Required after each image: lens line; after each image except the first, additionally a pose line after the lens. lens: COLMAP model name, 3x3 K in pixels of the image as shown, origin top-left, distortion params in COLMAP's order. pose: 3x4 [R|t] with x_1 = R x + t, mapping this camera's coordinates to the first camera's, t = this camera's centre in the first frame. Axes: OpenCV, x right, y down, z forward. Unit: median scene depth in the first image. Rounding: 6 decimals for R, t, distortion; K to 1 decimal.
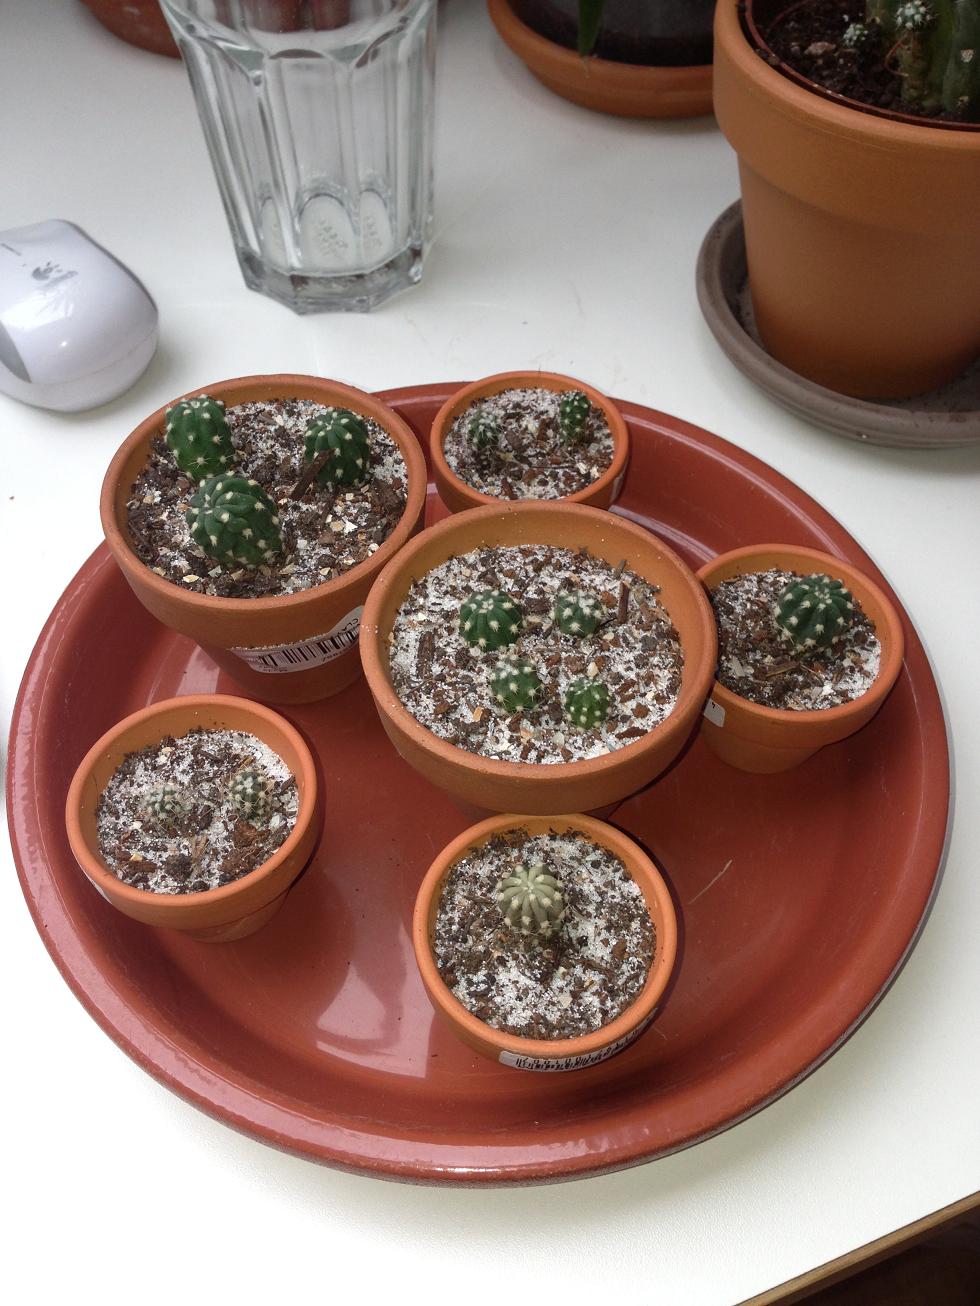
lens RADIAL K [[1276.4, 0, 490.3], [0, 1276.4, 650.5], [0, 0, 1]] dist [0.047774, 0.000000]
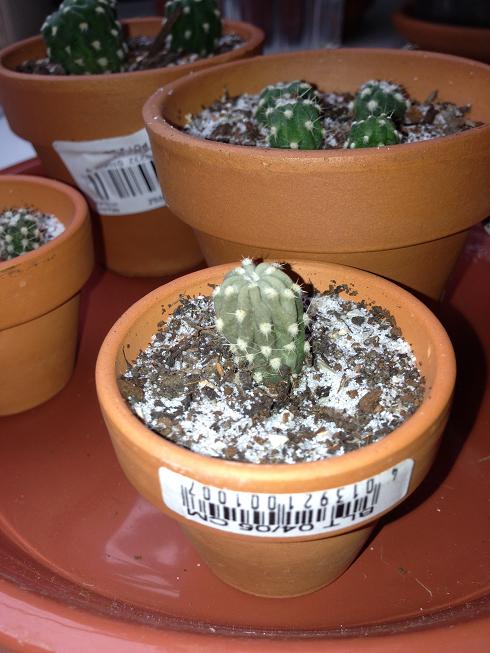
lens RADIAL K [[638.2, 0, 244.0], [0, 638.2, 327.9], [0, 0, 1]] dist [0.047774, 0.000000]
pose [[0.962007, 0.101216, -0.253570, 0.118163], [-0.182114, 0.929833, -0.319758, 0.319096], [0.203413, 0.353788, 0.912939, 0.636240]]
